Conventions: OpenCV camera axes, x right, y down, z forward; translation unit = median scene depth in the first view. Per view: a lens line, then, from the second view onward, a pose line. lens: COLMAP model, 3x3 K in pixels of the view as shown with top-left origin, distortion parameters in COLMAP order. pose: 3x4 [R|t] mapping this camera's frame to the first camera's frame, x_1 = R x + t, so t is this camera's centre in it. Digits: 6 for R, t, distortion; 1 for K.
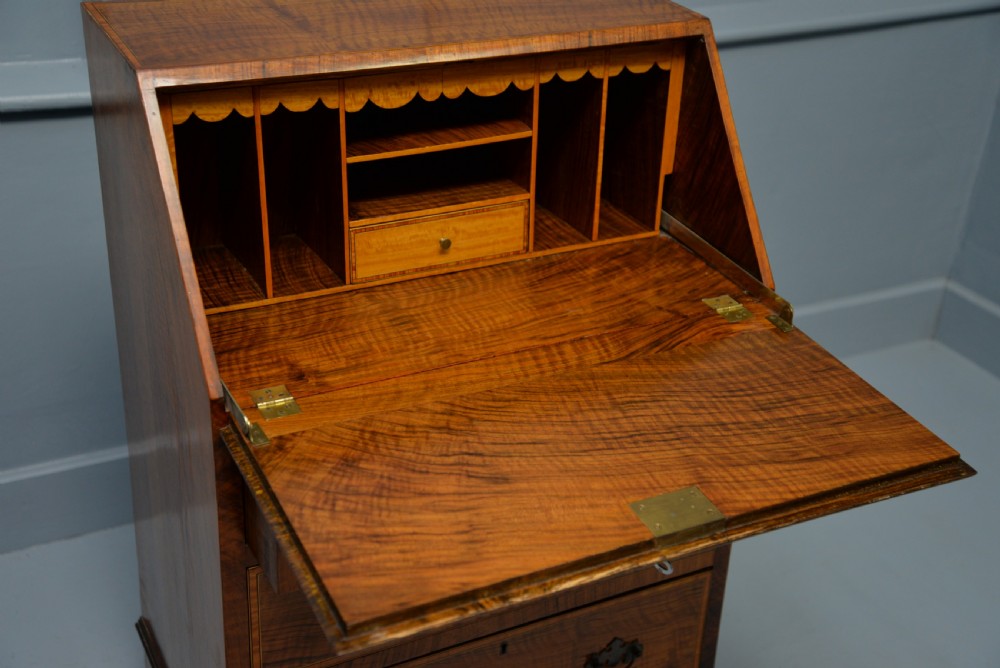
lens RADIAL K [[1322.2, 0, 496.5], [0, 1322.2, 338.1], [0, 0, 1]] dist [0.213662, 0.000000]
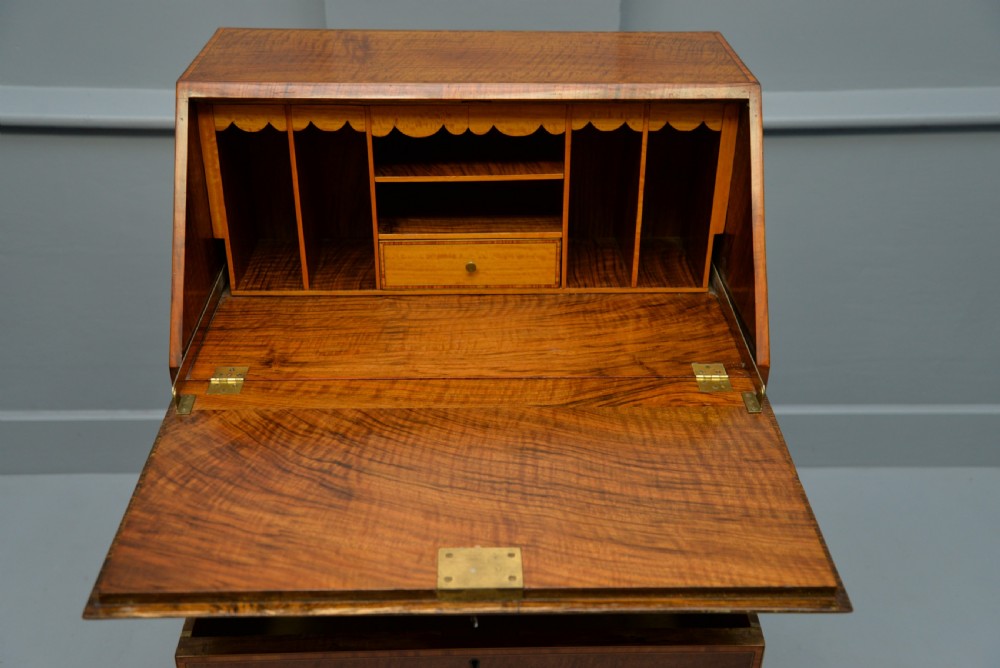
lens RADIAL K [[1058.8, 0, 494.2], [0, 1058.8, 340.3], [0, 0, 1]] dist [0.073988, 0.000000]
pose [[0.900837, 0.182822, -0.393788, 0.341156], [-0.175116, 0.982968, 0.055759, -0.066135], [0.397274, 0.018728, 0.917509, 0.222022]]
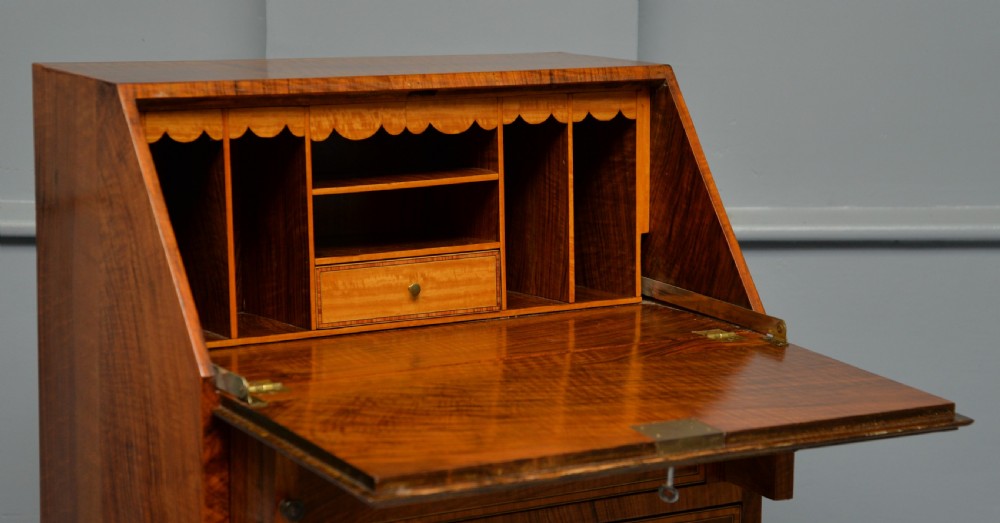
lens RADIAL K [[2319.0, 0, 510.8], [0, 2319.0, 286.5], [0, 0, 1]] dist [0.450279, 0.000000]
pose [[0.996222, -0.051760, 0.069737, -0.087867], [0.071488, 0.944694, -0.320066, 0.471649], [-0.049314, 0.323842, 0.944825, -0.572339]]
